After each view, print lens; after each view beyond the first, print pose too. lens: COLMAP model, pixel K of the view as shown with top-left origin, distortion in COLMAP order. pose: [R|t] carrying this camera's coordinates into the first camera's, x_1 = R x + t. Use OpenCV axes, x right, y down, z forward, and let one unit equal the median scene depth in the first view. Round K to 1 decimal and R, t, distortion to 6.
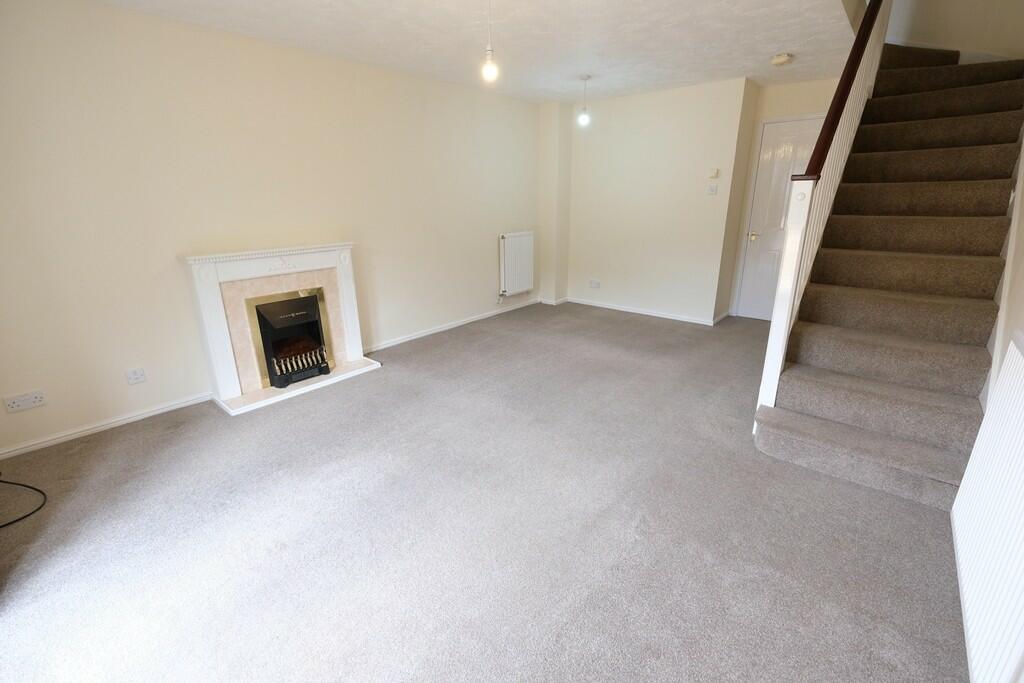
lens RADIAL K [[446.9, 0, 491.0], [0, 446.9, 330.0], [0, 0, 1]] dist [-0.001235, 0.000005]
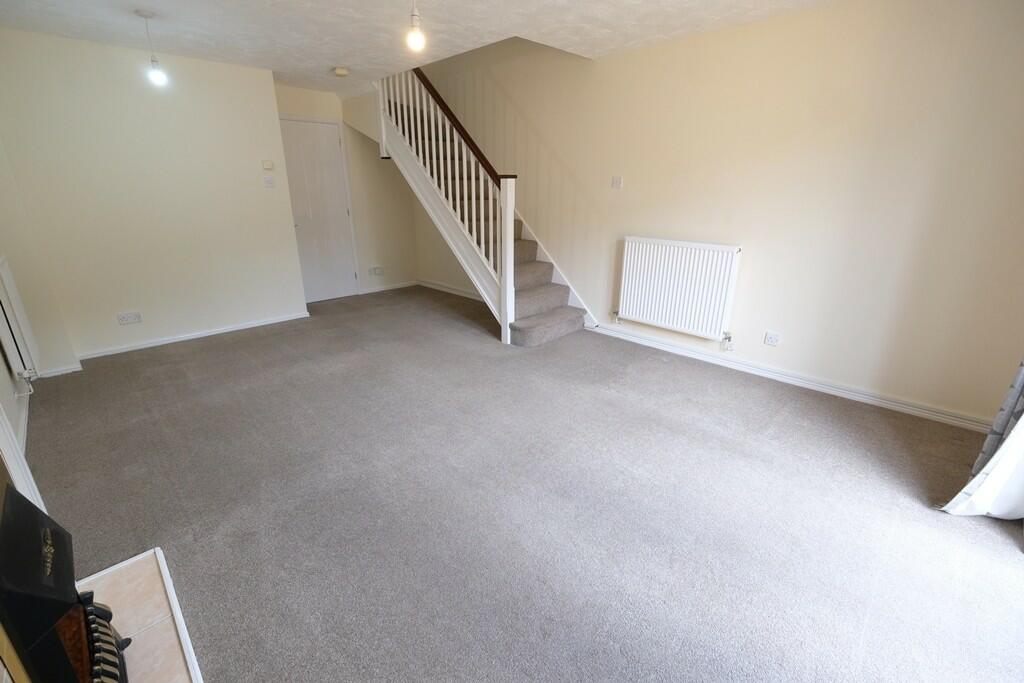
lens RADIAL K [[446.9, 0, 518.1], [0, 446.9, 342.4], [0, 0, 1]] dist [-0.001235, 0.000005]
pose [[0.052246, -0.325770, 0.944004, -0.562754], [0.285861, 0.910618, 0.298427, -0.146150], [-0.956846, 0.254263, 0.140701, 0.479803]]
